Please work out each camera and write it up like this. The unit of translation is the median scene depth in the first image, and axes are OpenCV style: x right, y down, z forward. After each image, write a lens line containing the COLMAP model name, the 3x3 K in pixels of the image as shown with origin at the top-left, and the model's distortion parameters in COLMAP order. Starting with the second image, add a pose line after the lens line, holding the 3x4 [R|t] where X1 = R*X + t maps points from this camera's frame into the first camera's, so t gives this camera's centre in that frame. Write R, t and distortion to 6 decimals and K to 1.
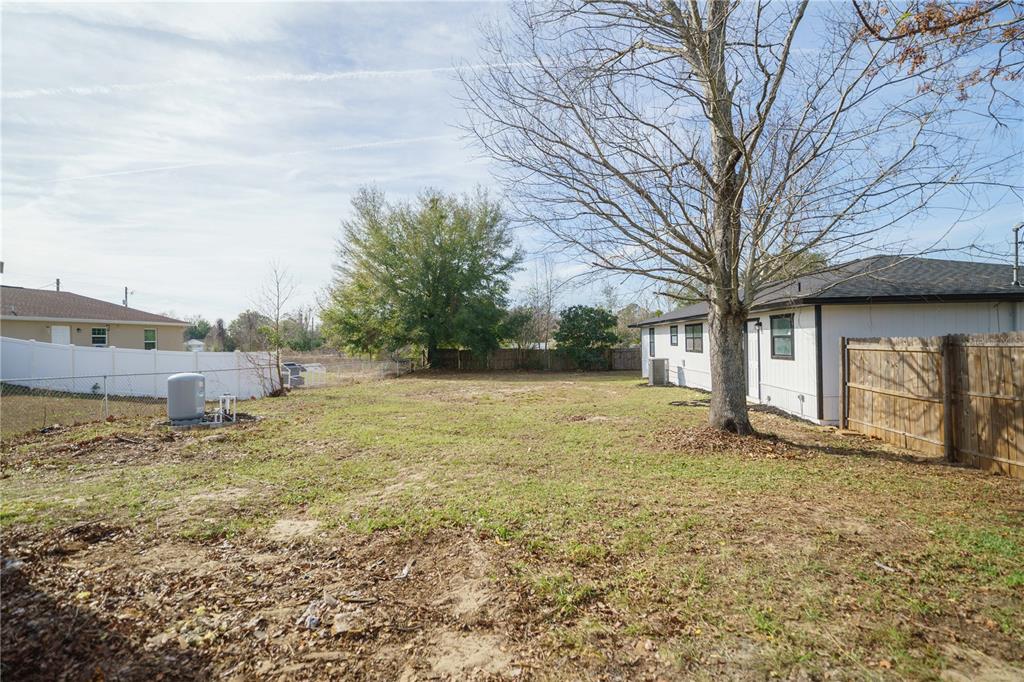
lens RADIAL K [[474.0, 0, 510.1], [0, 474.0, 343.0], [0, 0, 1]] dist [-0.002808, -0.001617]
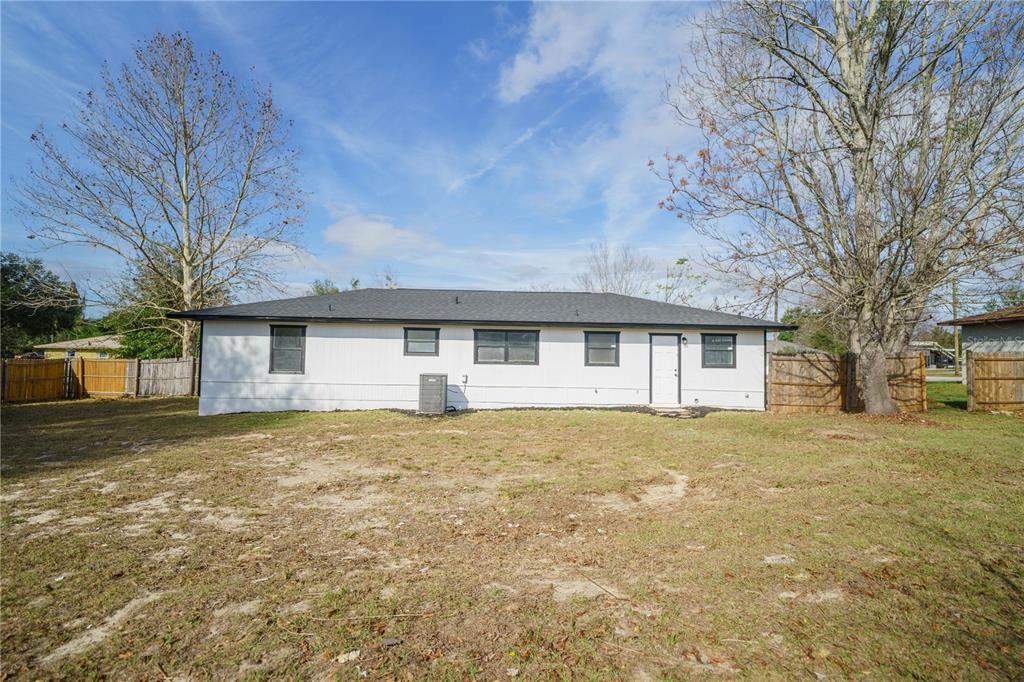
lens RADIAL K [[474.0, 0, 514.1], [0, 474.0, 332.9], [0, 0, 1]] dist [-0.002808, -0.001617]
pose [[-0.067511, 0.066819, 0.995479, -0.933359], [-0.009820, 0.997662, -0.067631, 0.043728], [-0.997670, -0.014341, -0.066697, 2.249888]]
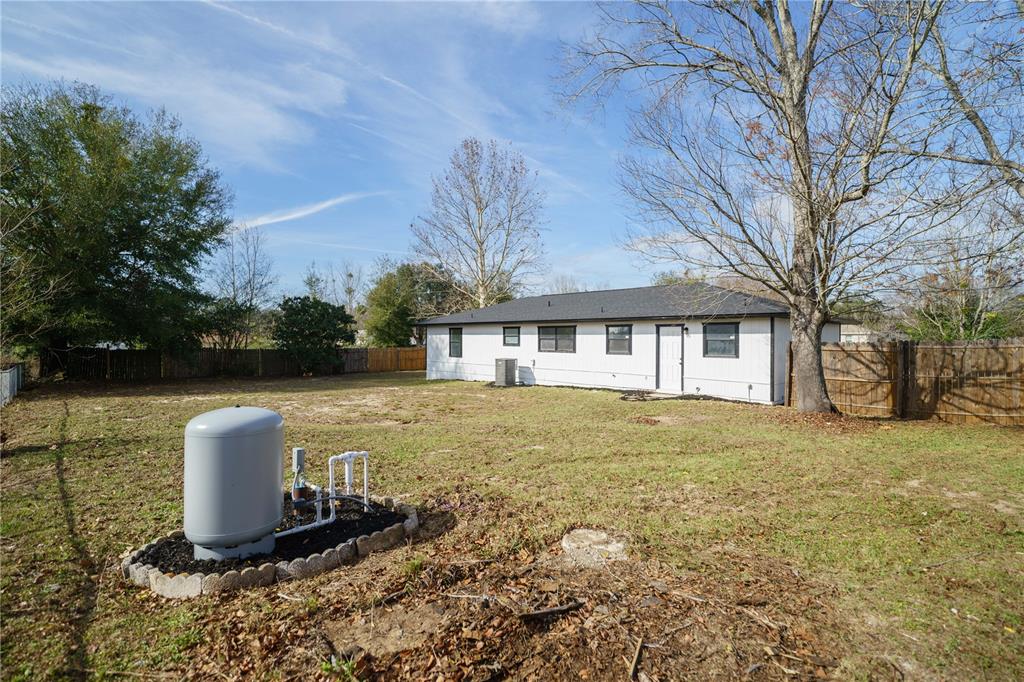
lens RADIAL K [[474.0, 0, 506.1], [0, 474.0, 345.3], [0, 0, 1]] dist [-0.002808, -0.001617]
pose [[0.677402, 0.012067, 0.735514, -1.041756], [-0.013710, 0.999899, -0.003778, 0.019147], [-0.735486, -0.007525, 0.677499, 0.764395]]
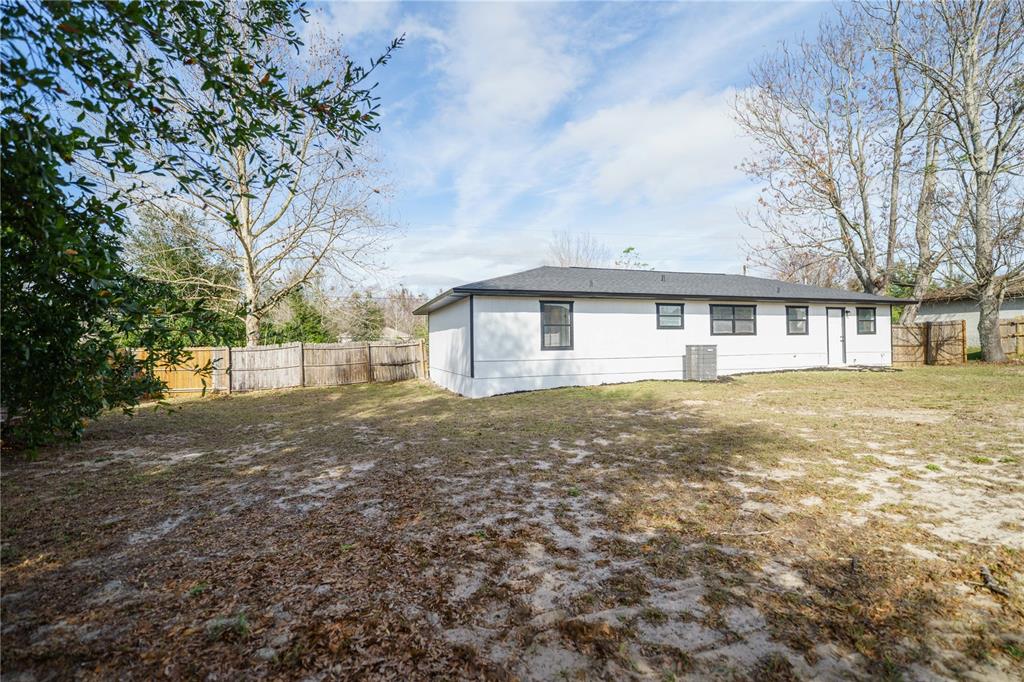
lens RADIAL K [[474.0, 0, 508.2], [0, 474.0, 331.0], [0, 0, 1]] dist [-0.002808, -0.001617]
pose [[-0.375659, 0.000644, 0.926758, -0.655893], [0.008874, 0.999956, 0.002903, 0.008915], [-0.926716, 0.009315, -0.375648, 3.785713]]
